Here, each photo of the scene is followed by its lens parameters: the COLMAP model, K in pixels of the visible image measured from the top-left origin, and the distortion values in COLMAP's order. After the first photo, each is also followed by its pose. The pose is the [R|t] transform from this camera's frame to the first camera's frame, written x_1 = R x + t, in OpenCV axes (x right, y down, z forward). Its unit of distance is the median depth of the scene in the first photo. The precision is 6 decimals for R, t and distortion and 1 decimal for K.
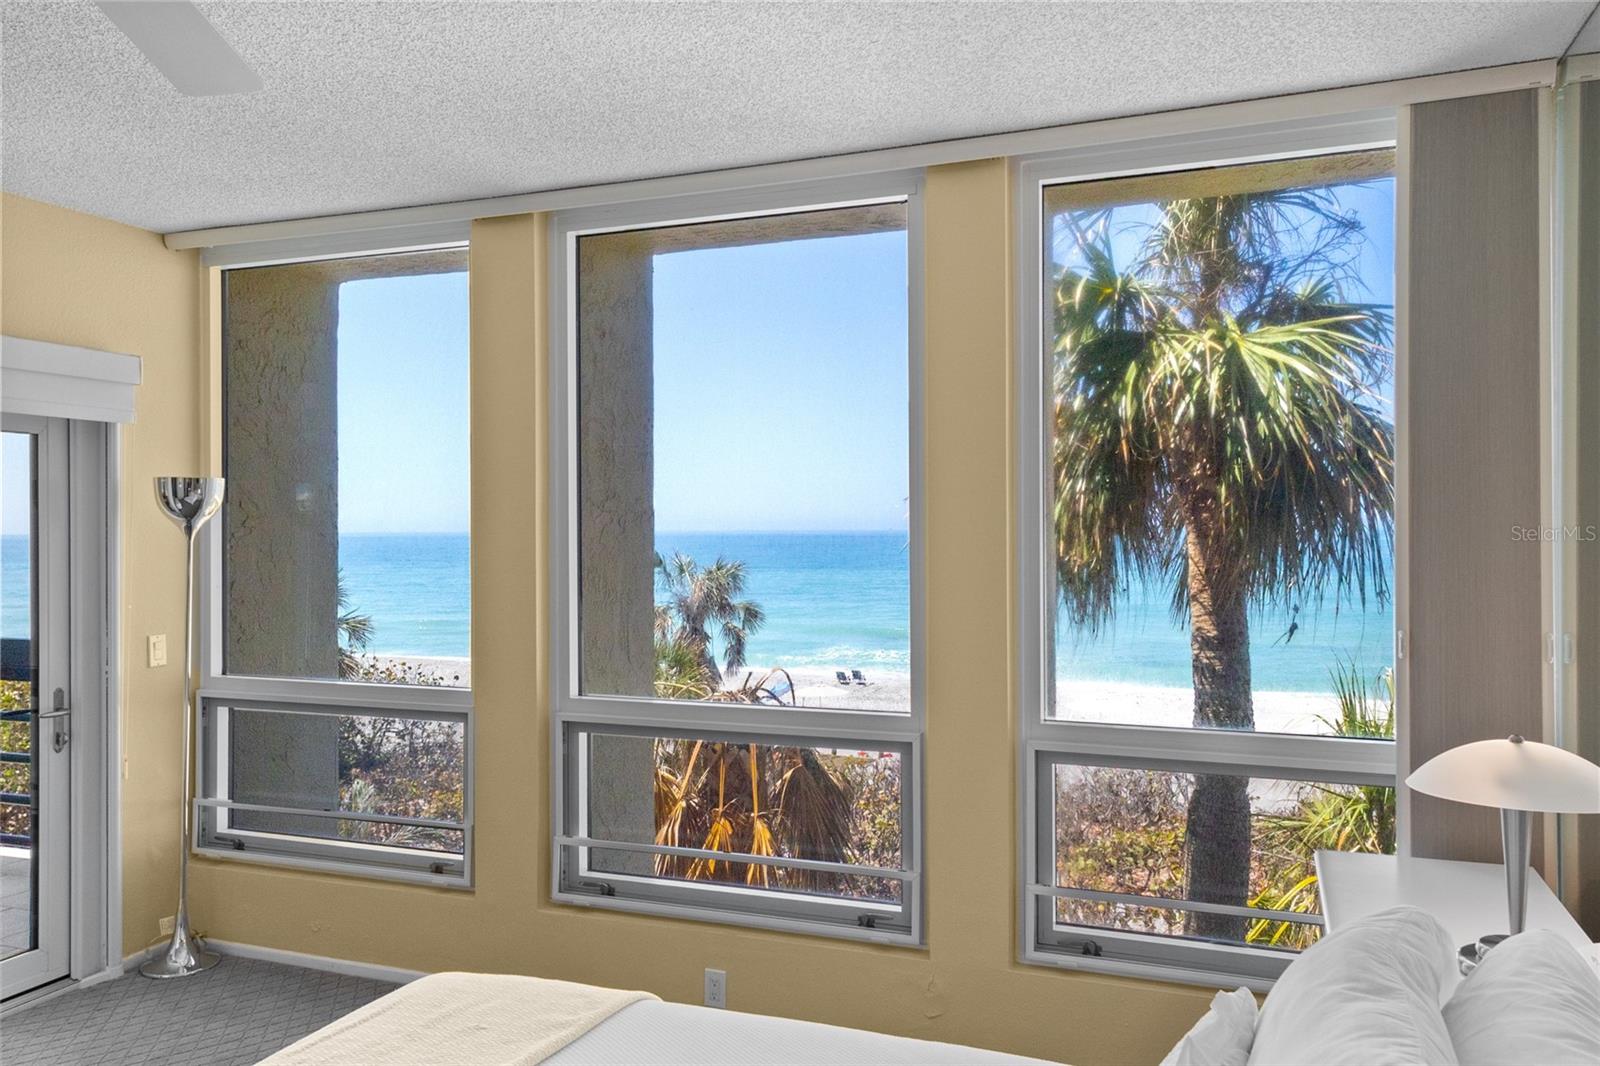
lens RADIAL K [[1190.2, 0, 799.9], [0, 1190.2, 530.0], [0, 0, 1]] dist [0.025231, -0.004213]
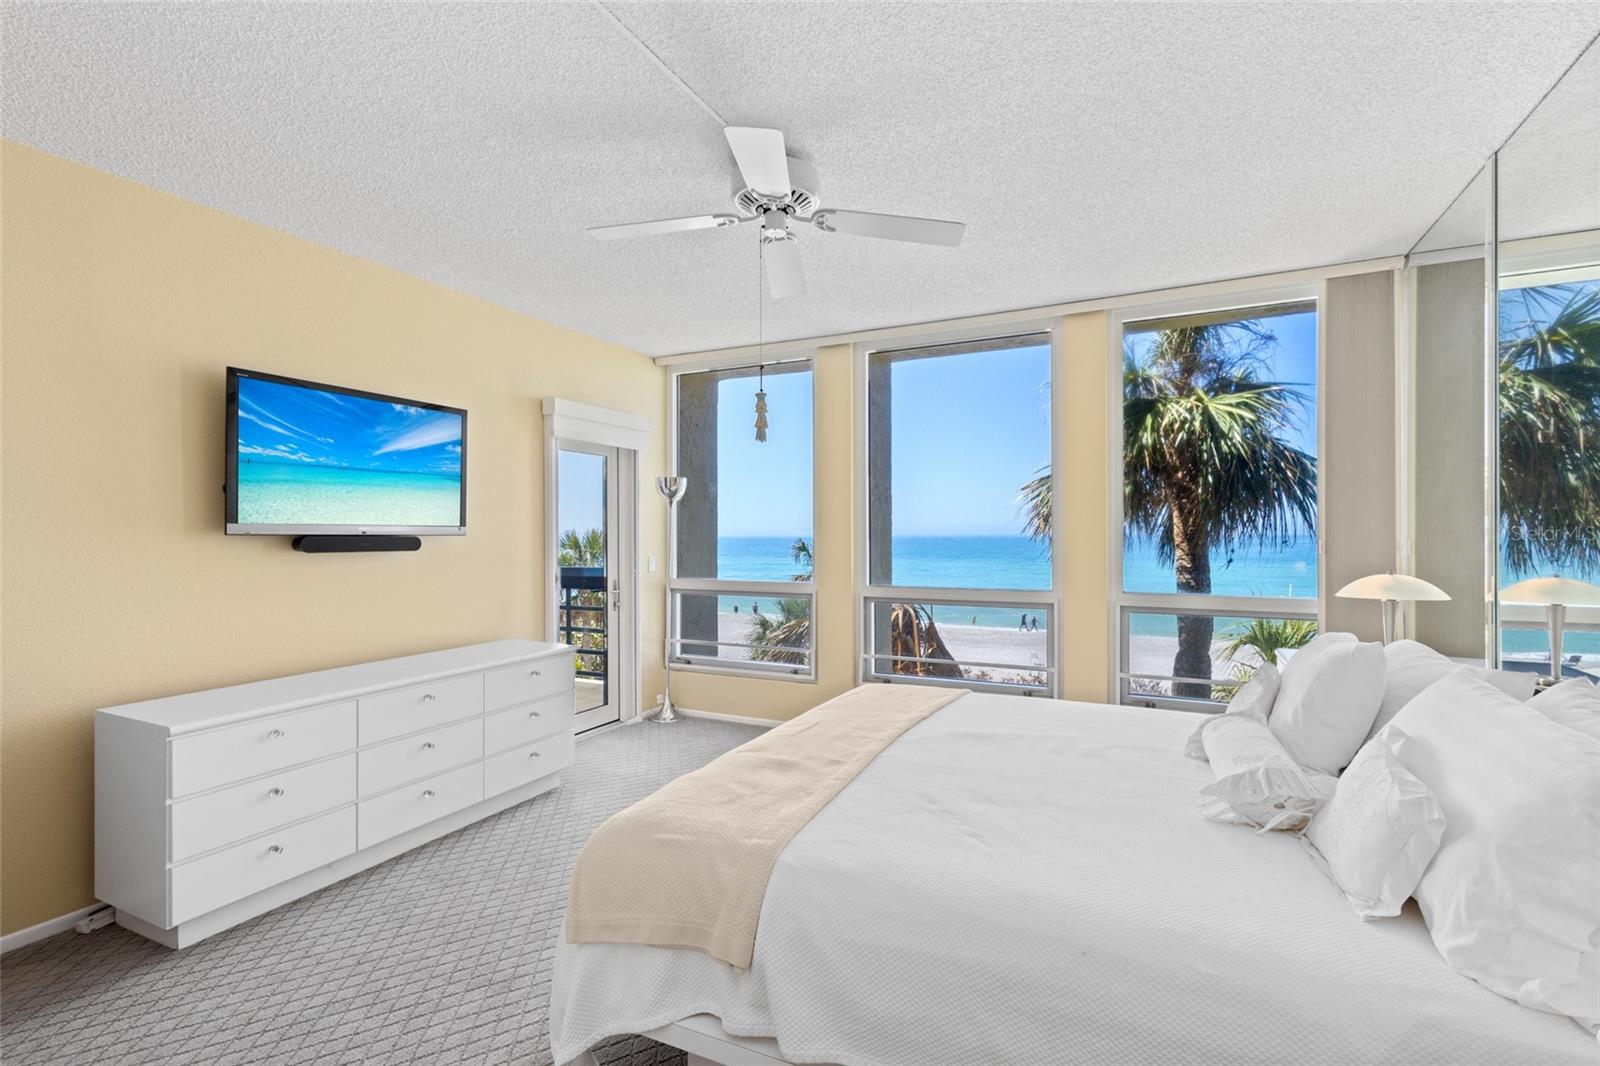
lens RADIAL K [[737.2, 0, 800.8], [0, 737.2, 534.4], [0, 0, 1]] dist [0.004957, 0.000653]
pose [[0.995269, 0.000226, -0.097157, -0.155451], [-0.000250, 1.000000, -0.000232, 0.047872], [0.097157, 0.000255, 0.995269, -0.202254]]
